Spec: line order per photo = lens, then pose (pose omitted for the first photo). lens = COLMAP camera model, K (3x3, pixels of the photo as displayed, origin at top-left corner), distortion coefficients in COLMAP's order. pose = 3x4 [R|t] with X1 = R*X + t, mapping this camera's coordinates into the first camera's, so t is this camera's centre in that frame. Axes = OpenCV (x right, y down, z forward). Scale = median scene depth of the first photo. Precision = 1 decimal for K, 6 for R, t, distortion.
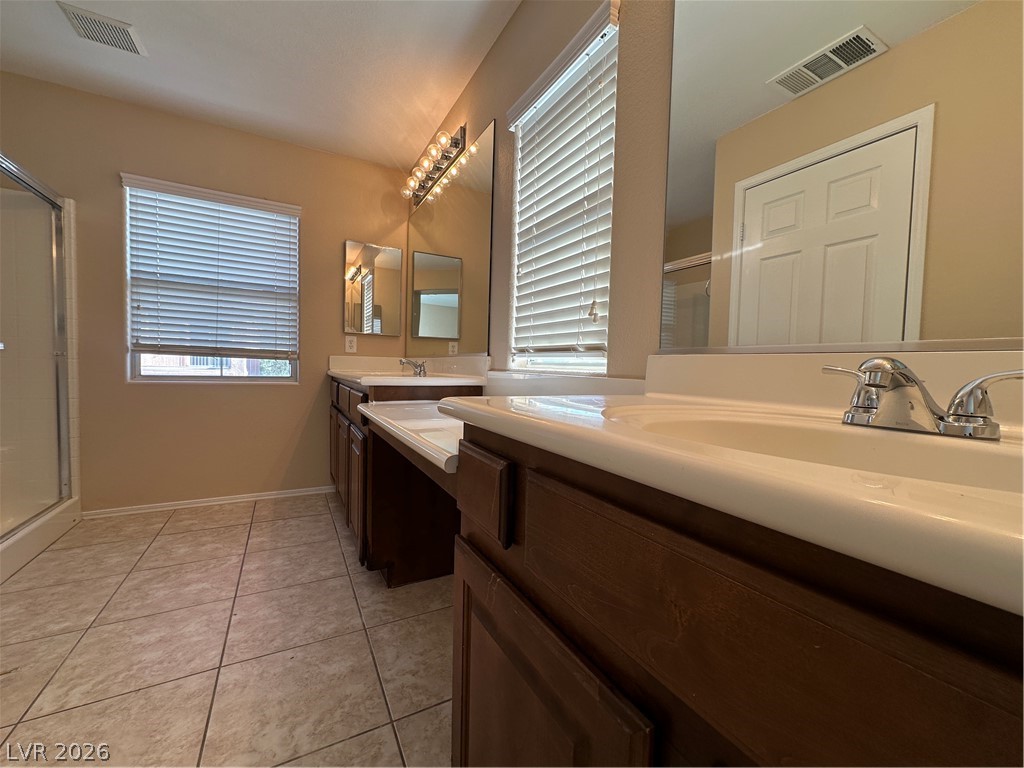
lens RADIAL K [[404.7, 0, 508.0], [0, 404.7, 383.5], [0, 0, 1]] dist [-0.005833, 0.001304]
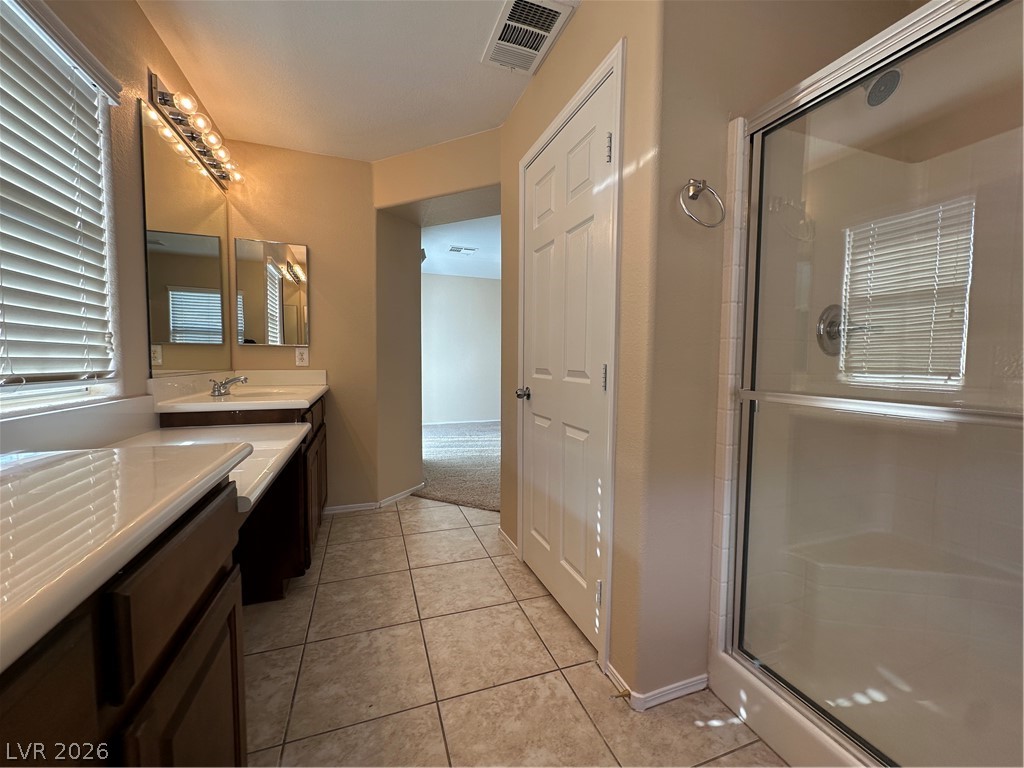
lens RADIAL K [[404.7, 0, 510.2], [0, 404.7, 389.8], [0, 0, 1]] dist [-0.005833, 0.001304]
pose [[-0.987068, -0.046319, 0.153464, -0.663788], [-0.029108, 0.993219, 0.112559, -0.131430], [-0.157637, 0.106636, -0.981723, 1.231638]]
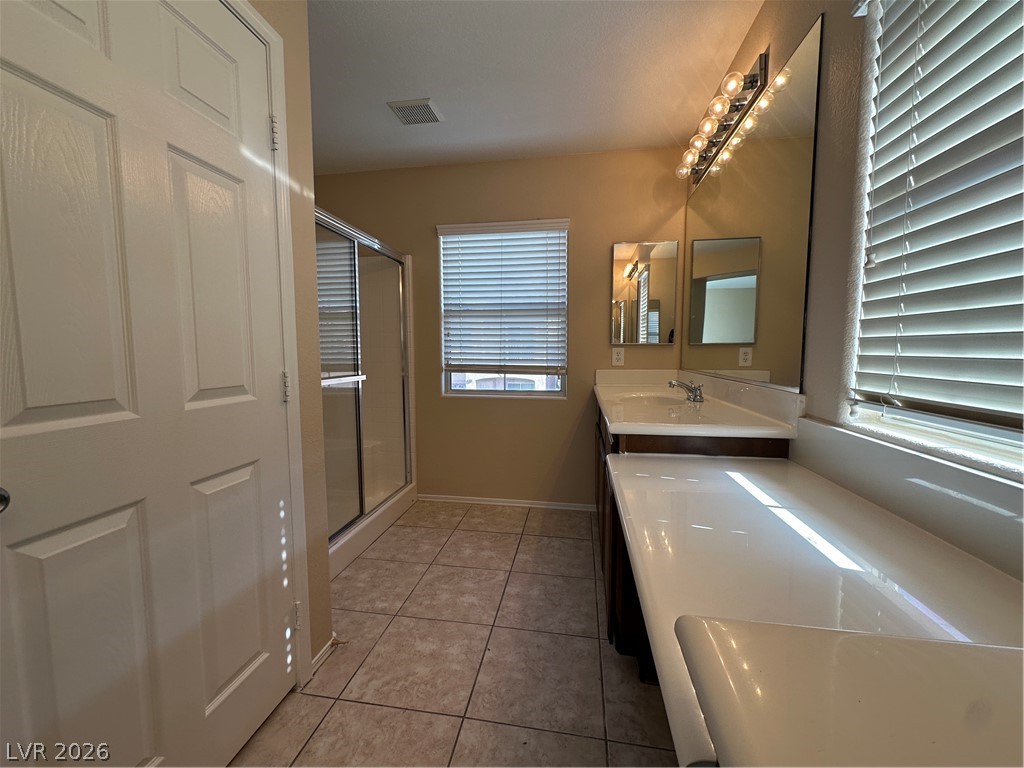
lens RADIAL K [[404.7, 0, 512.0], [0, 404.7, 384.7], [0, 0, 1]] dist [-0.005833, 0.001304]
pose [[0.786559, 0.023085, -0.617084, -0.013814], [-0.002149, 0.999397, 0.034648, -0.102830], [0.617512, -0.025926, 0.786134, 0.199581]]
